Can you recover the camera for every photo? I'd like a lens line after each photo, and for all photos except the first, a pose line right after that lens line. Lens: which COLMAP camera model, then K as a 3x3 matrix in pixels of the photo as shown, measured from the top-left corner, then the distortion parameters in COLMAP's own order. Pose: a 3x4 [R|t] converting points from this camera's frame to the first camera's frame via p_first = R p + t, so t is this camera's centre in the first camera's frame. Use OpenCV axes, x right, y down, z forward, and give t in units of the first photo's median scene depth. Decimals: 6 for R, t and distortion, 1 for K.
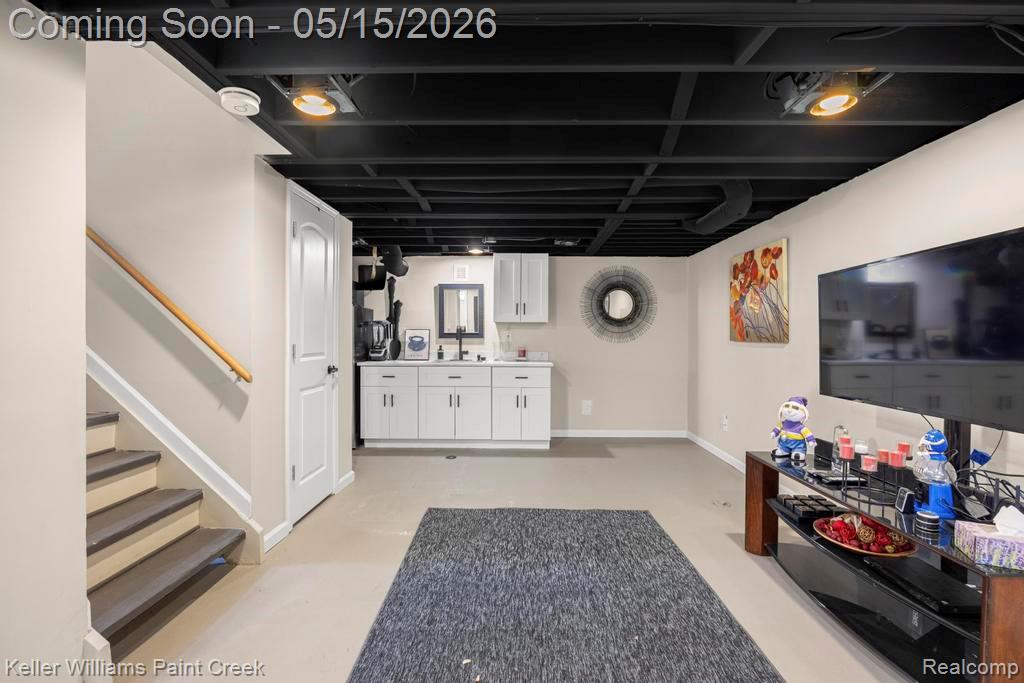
lens RADIAL K [[454.3, 0, 512.4], [0, 454.3, 338.0], [0, 0, 1]] dist [-0.011199, 0.000693]
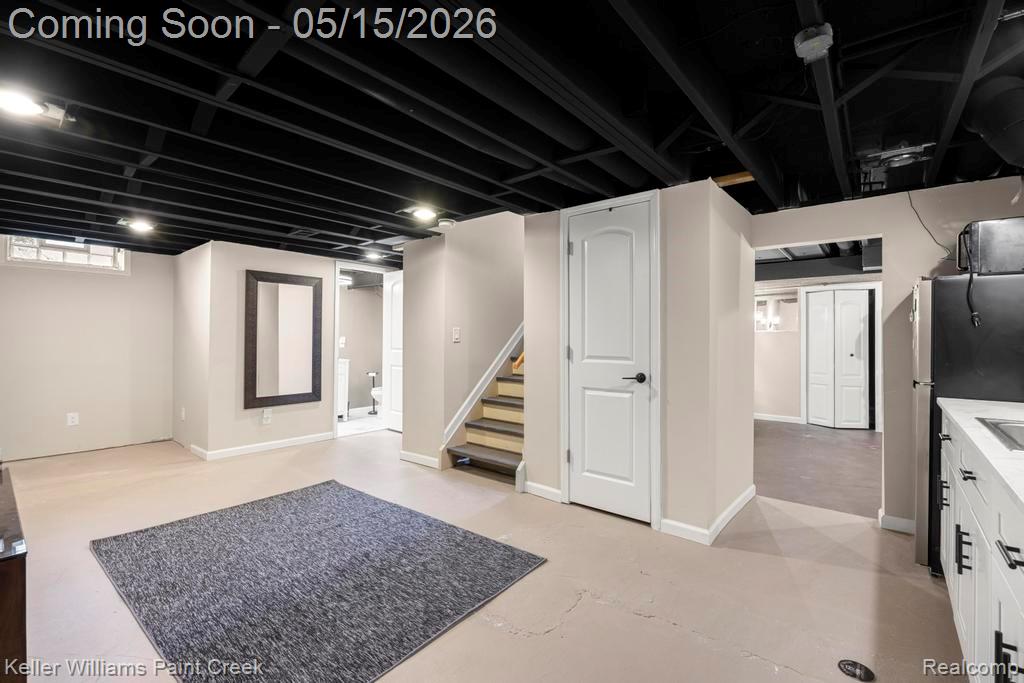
lens RADIAL K [[454.3, 0, 512.4], [0, 454.3, 339.4], [0, 0, 1]] dist [-0.011199, 0.000693]
pose [[-0.629543, -0.003726, -0.776956, 0.565247], [-0.007451, 0.999971, 0.001242, -0.003854], [0.776930, 0.006571, -0.629553, 1.777044]]
